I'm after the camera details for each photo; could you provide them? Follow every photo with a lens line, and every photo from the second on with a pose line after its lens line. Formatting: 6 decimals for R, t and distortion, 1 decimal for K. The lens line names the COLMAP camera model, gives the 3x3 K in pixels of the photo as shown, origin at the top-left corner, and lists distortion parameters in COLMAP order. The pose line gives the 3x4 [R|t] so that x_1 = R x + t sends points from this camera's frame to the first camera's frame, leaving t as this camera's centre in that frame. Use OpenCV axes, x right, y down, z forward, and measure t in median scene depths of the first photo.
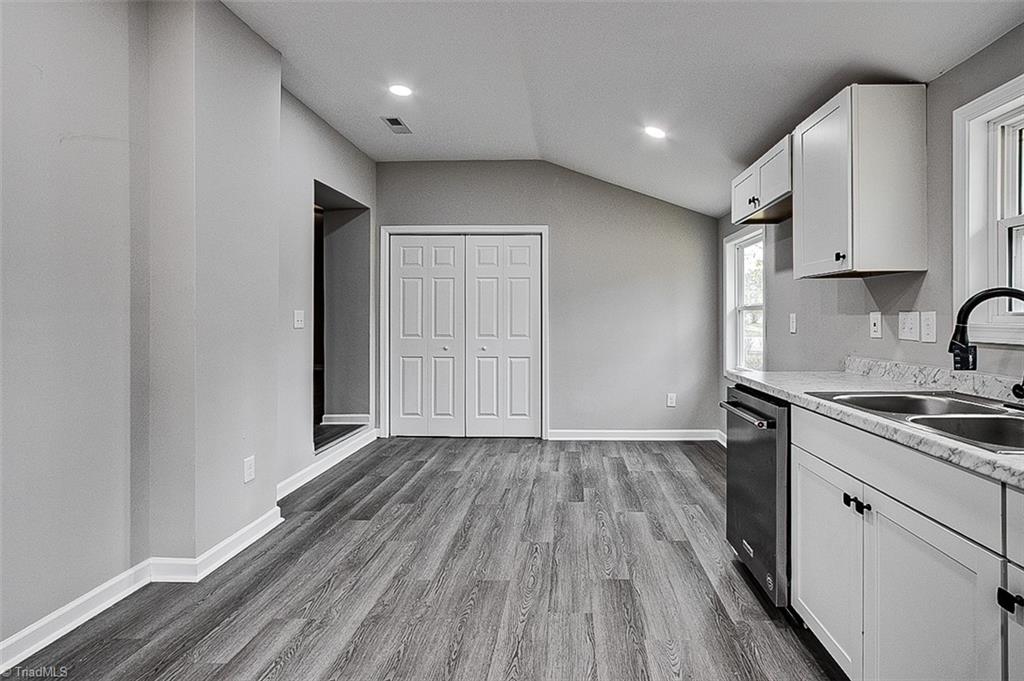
lens RADIAL K [[498.7, 0, 564.3], [0, 498.7, 319.1], [0, 0, 1]] dist [-0.001675, 0.001660]
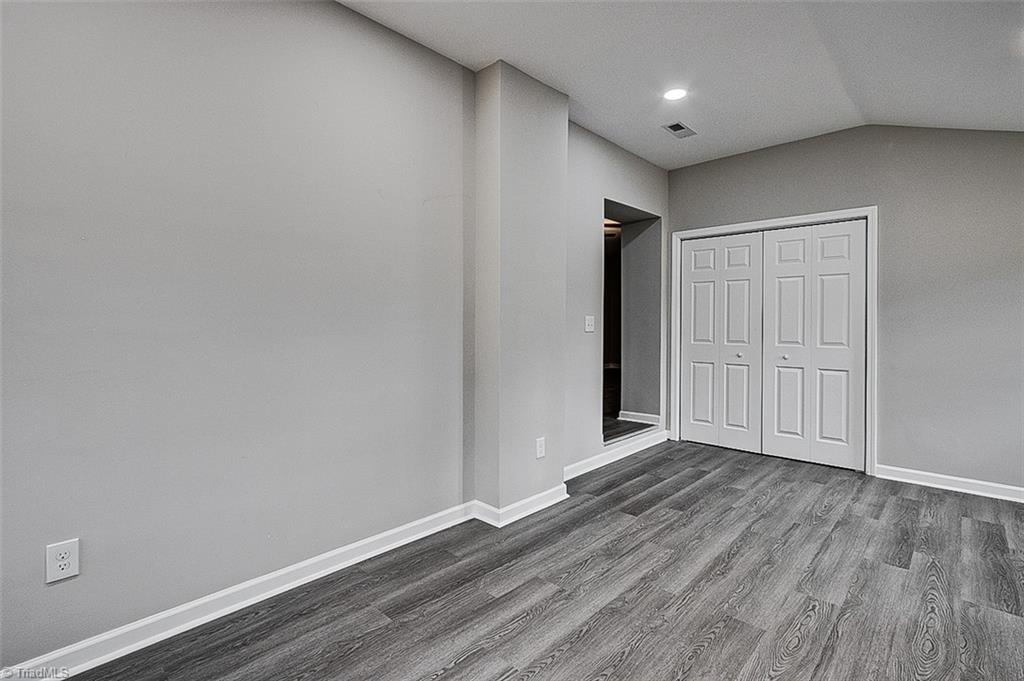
lens RADIAL K [[483.4, 0, 507.9], [0, 483.4, 327.5], [0, 0, 1]] dist [-0.002787, 0.001058]
pose [[0.735039, 0.005657, -0.678001, 0.088372], [-0.000508, 0.999970, 0.007792, -0.000431], [0.678025, -0.005383, 0.735019, 0.068958]]
